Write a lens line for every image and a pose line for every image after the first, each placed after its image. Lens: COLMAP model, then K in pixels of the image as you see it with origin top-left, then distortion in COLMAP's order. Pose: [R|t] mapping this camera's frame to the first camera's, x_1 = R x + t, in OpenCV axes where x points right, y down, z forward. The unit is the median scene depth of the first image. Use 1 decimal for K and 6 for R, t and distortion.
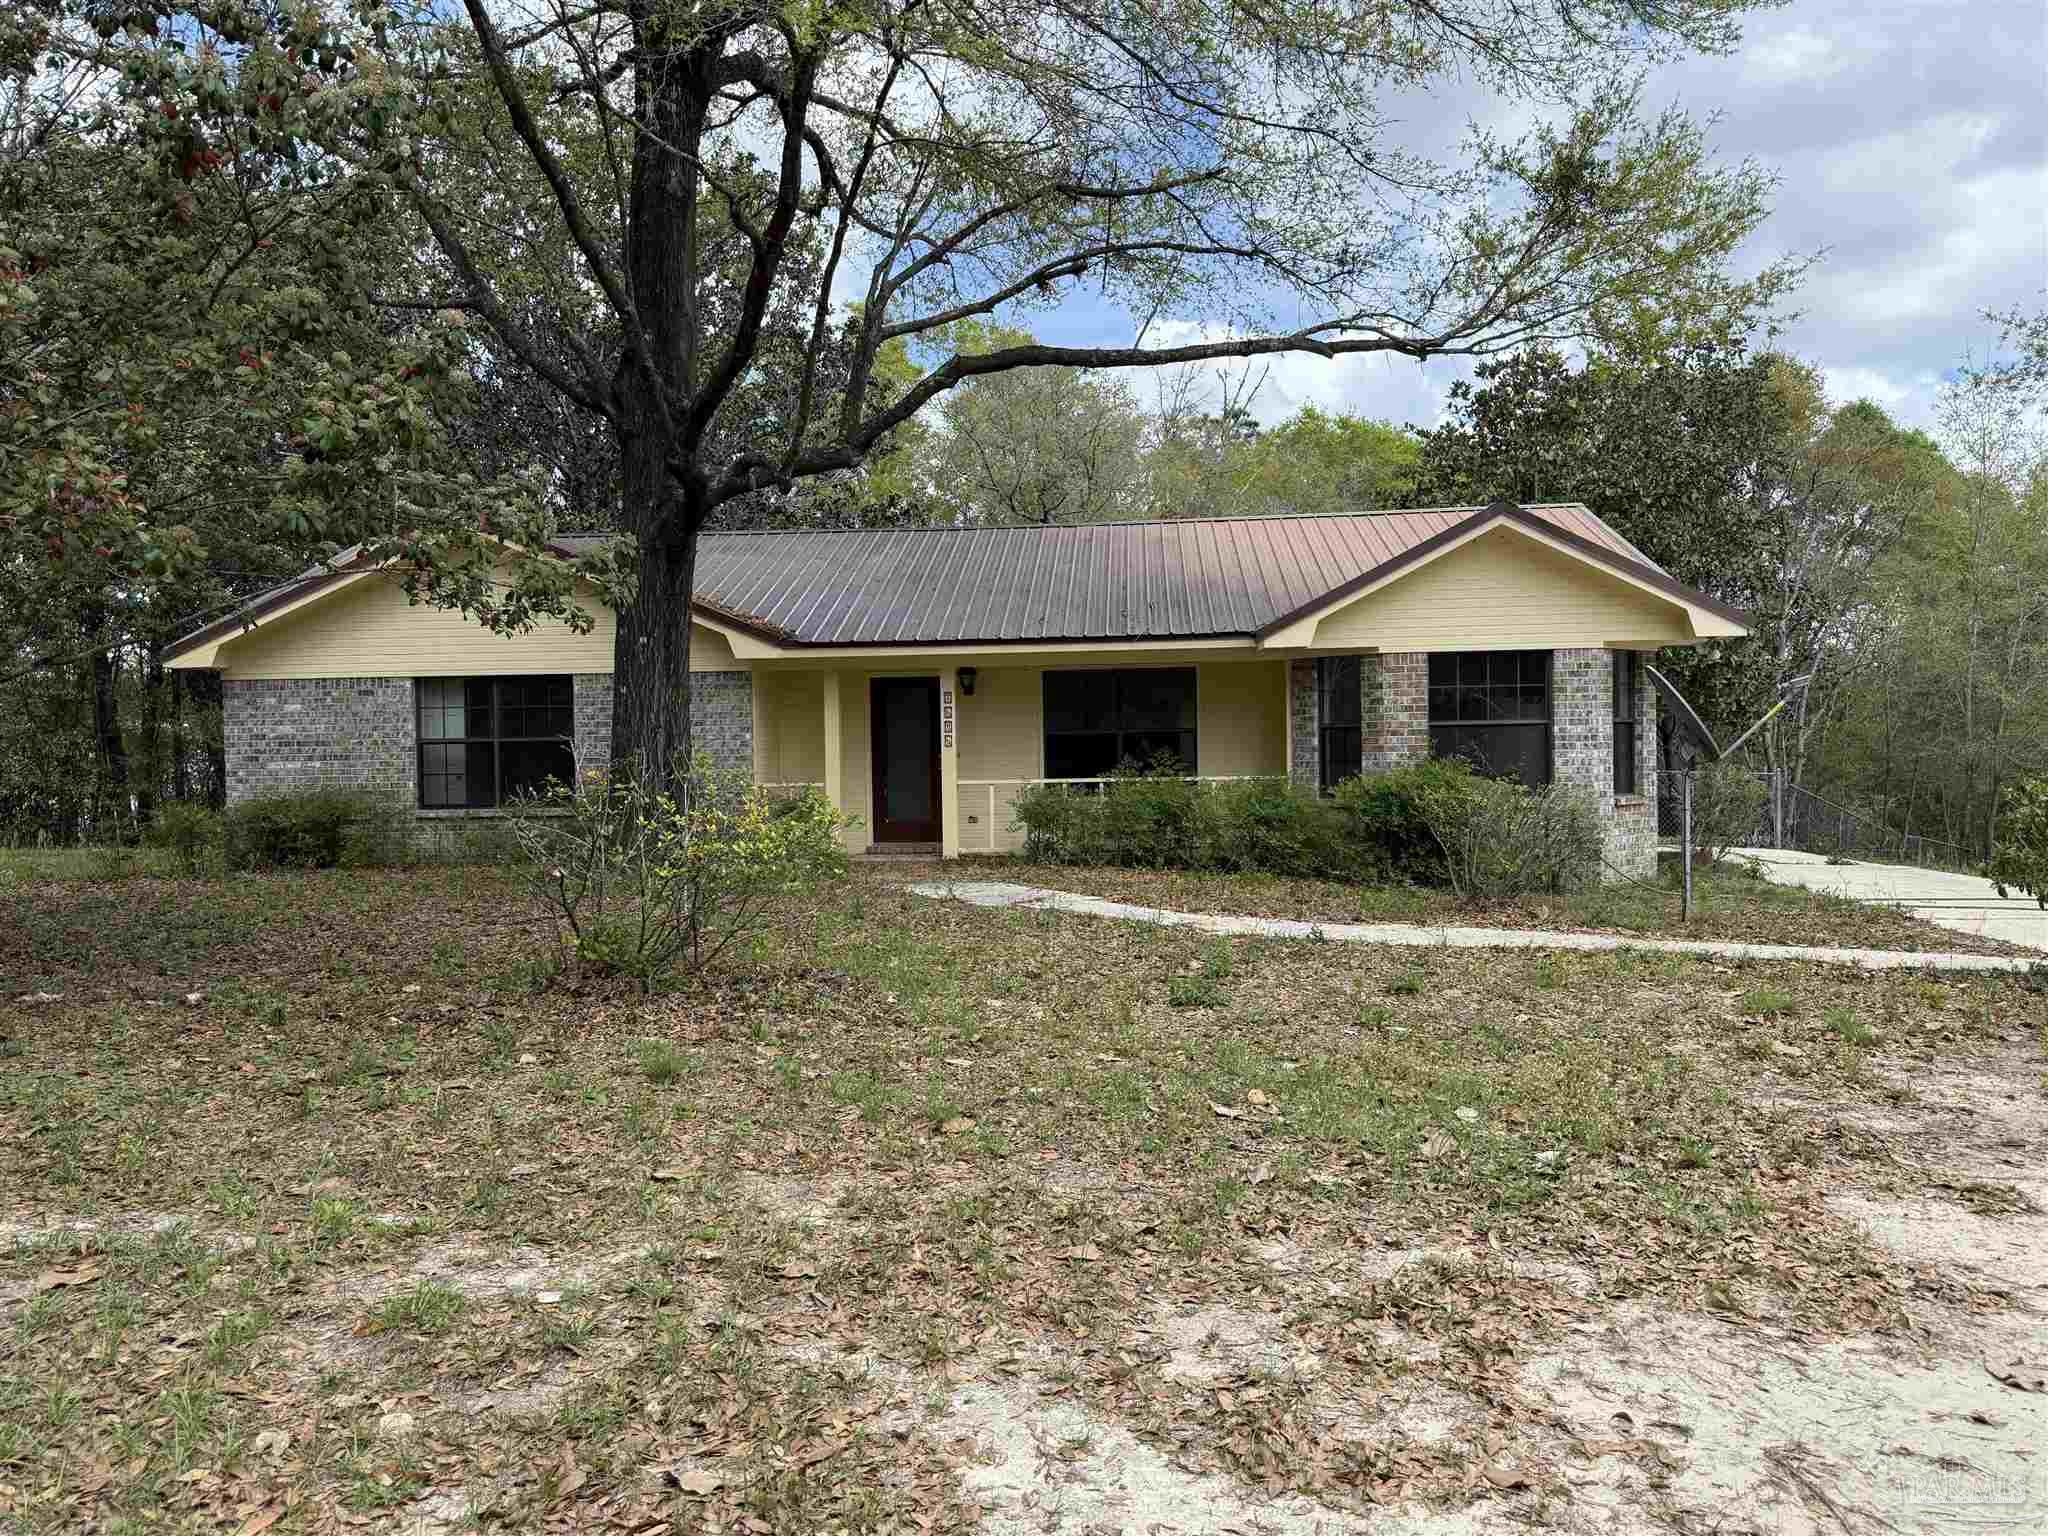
lens RADIAL K [[1444.1, 0, 1024.0], [0, 1444.1, 768.0], [0, 0, 1]] dist [0.090777, -0.133728]
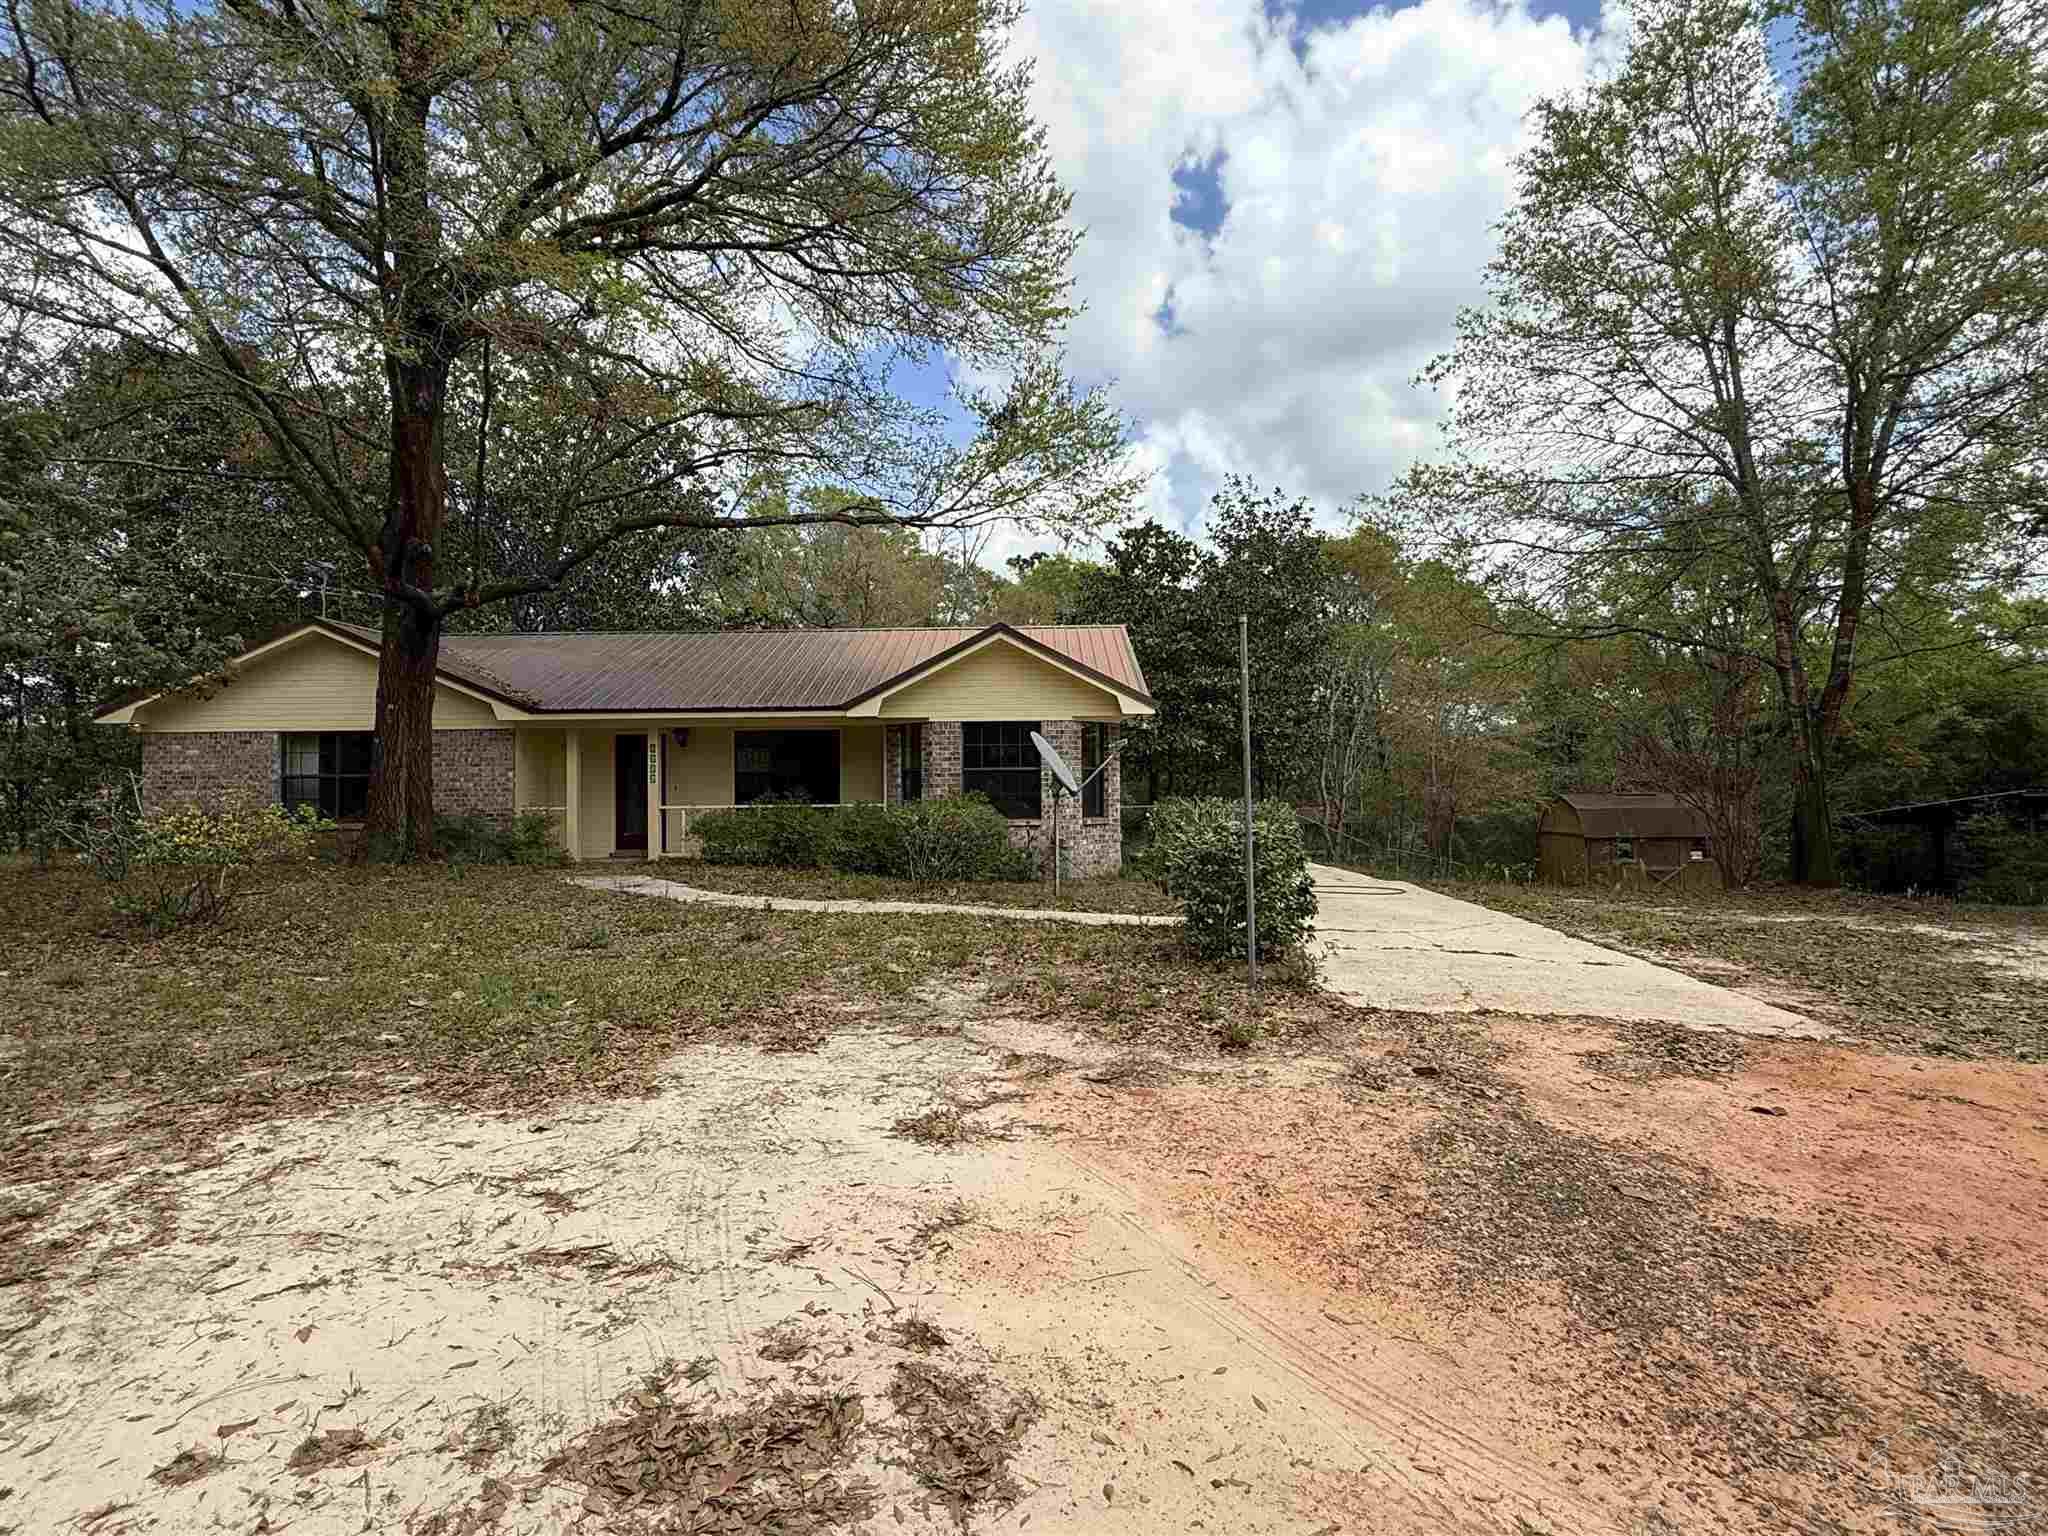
lens RADIAL K [[1041.8, 0, 1024.0], [0, 1041.8, 768.0], [0, 0, 1]] dist [-0.001937, 0.000023]
pose [[0.997302, 0.008333, 0.072937, 0.258457], [-0.005807, 0.999378, -0.034785, 0.004890], [-0.073182, 0.034268, 0.996730, -0.070749]]
